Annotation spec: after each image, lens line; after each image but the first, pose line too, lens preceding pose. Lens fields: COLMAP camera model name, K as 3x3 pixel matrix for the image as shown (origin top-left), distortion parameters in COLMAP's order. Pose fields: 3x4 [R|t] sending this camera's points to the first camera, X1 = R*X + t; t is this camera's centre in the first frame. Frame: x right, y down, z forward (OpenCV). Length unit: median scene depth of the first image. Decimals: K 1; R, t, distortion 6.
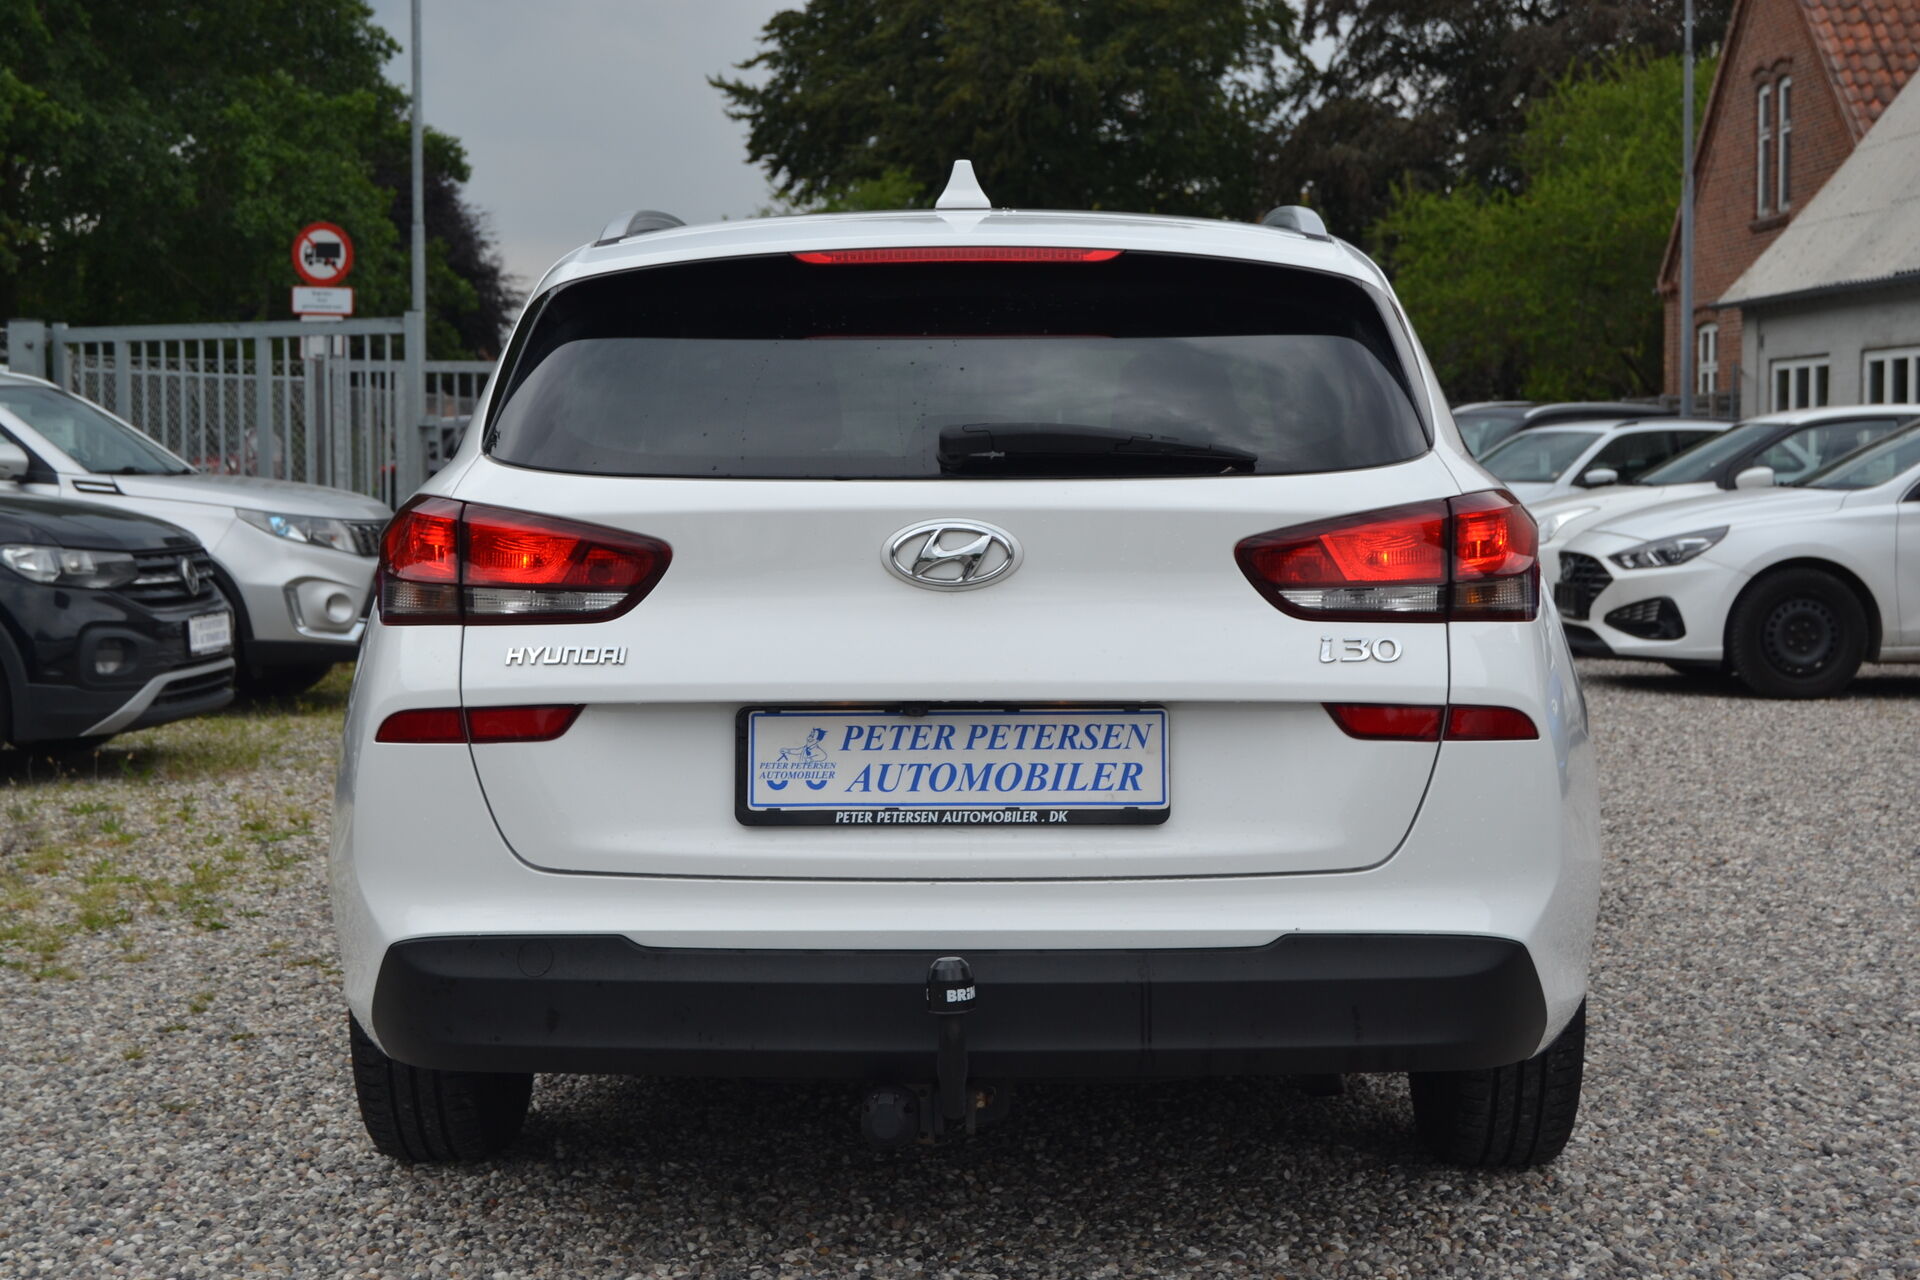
lens RADIAL K [[2948.8, 0, 960.0], [0, 2948.8, 640.0], [0, 0, 1]] dist [-0.060928, 0.028778]
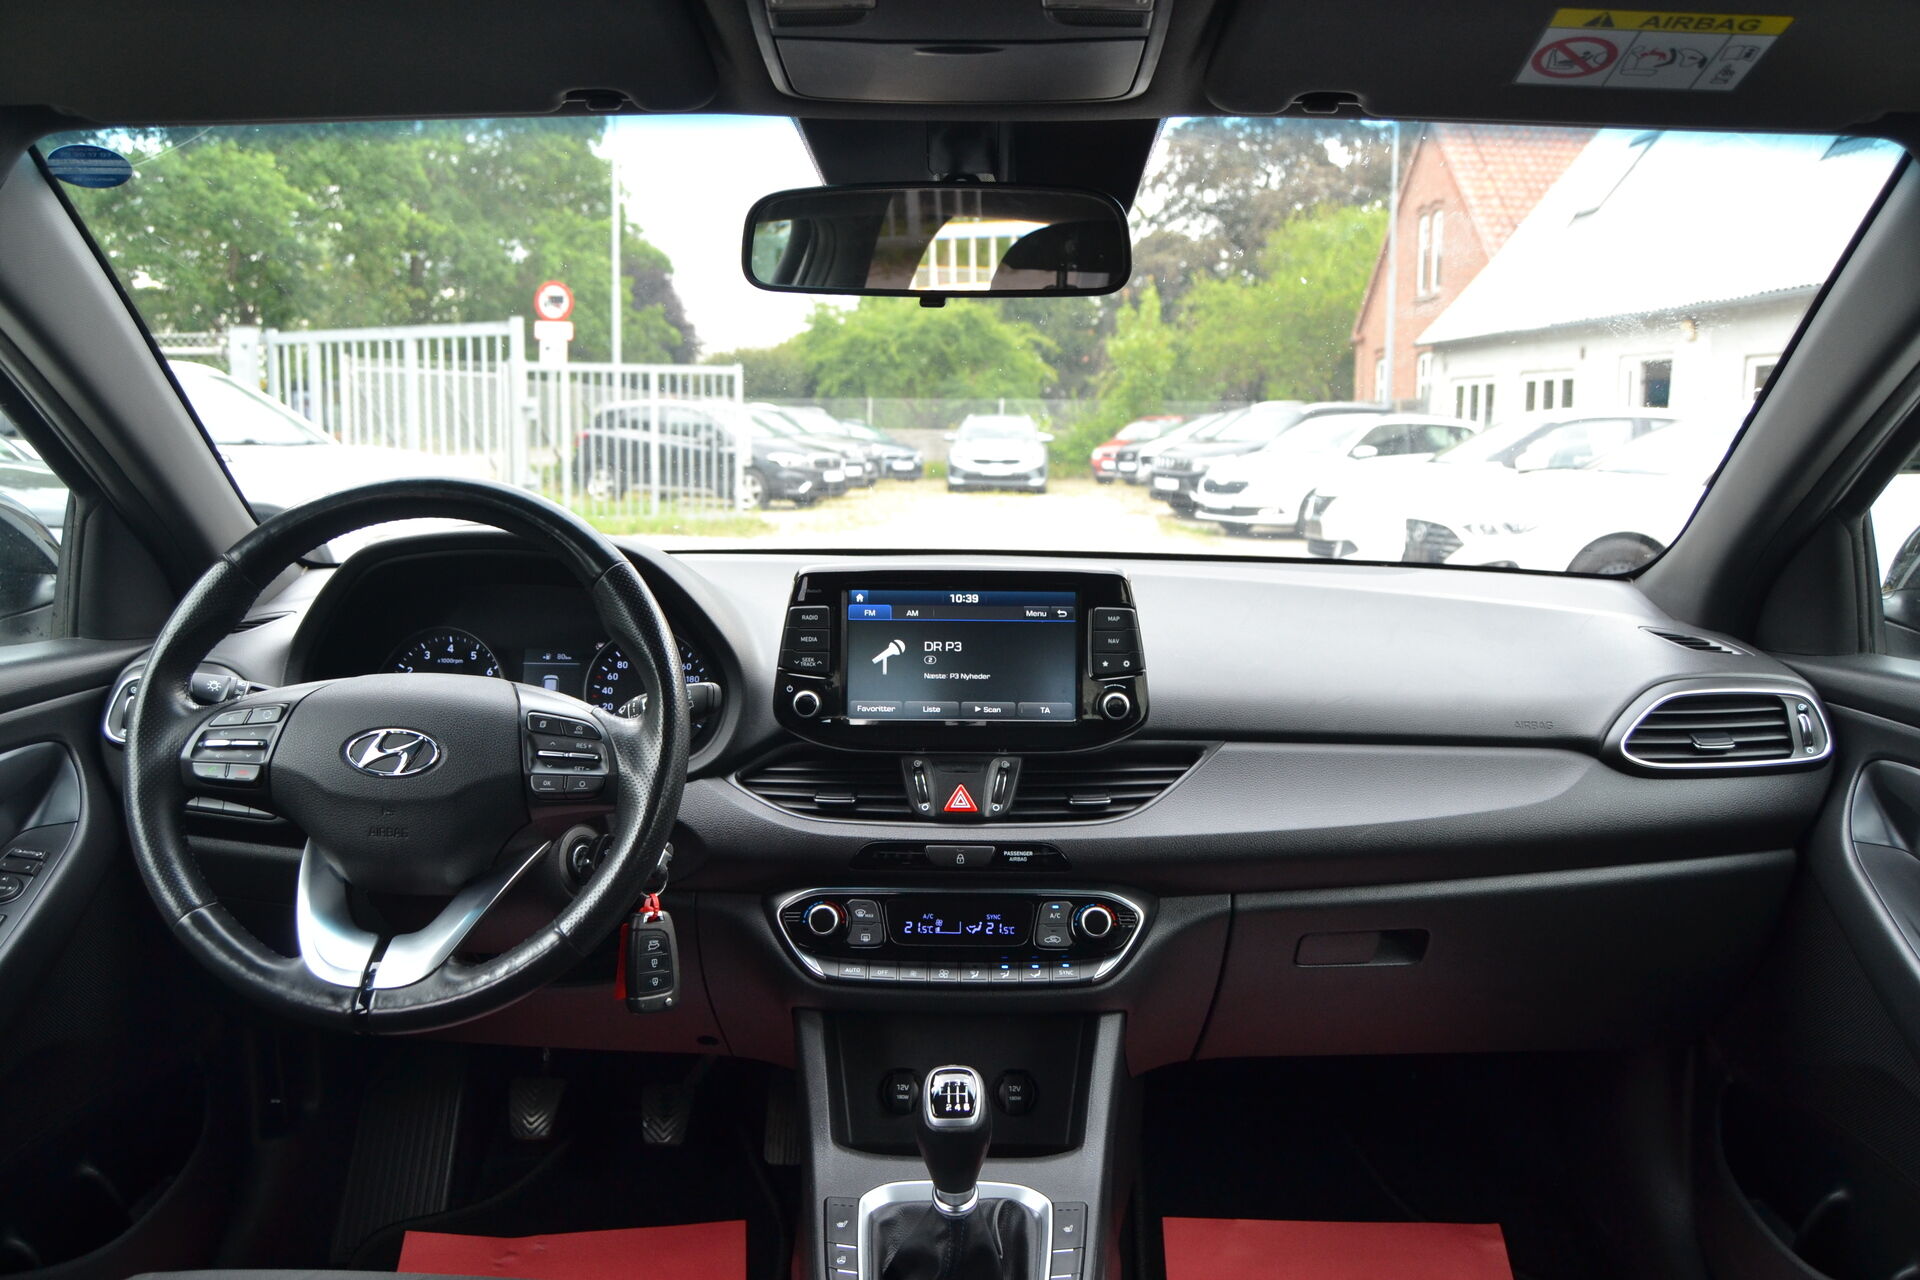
lens RADIAL K [[1502.4, 0, 960.0], [0, 1502.4, 640.0], [0, 0, 1]] dist [-0.082919, 0.007273]
pose [[0.999864, 0.008472, 0.014123, -0.007537], [-0.009560, 0.996840, 0.078852, -0.013982], [-0.013410, -0.078976, 0.996786, 0.183886]]
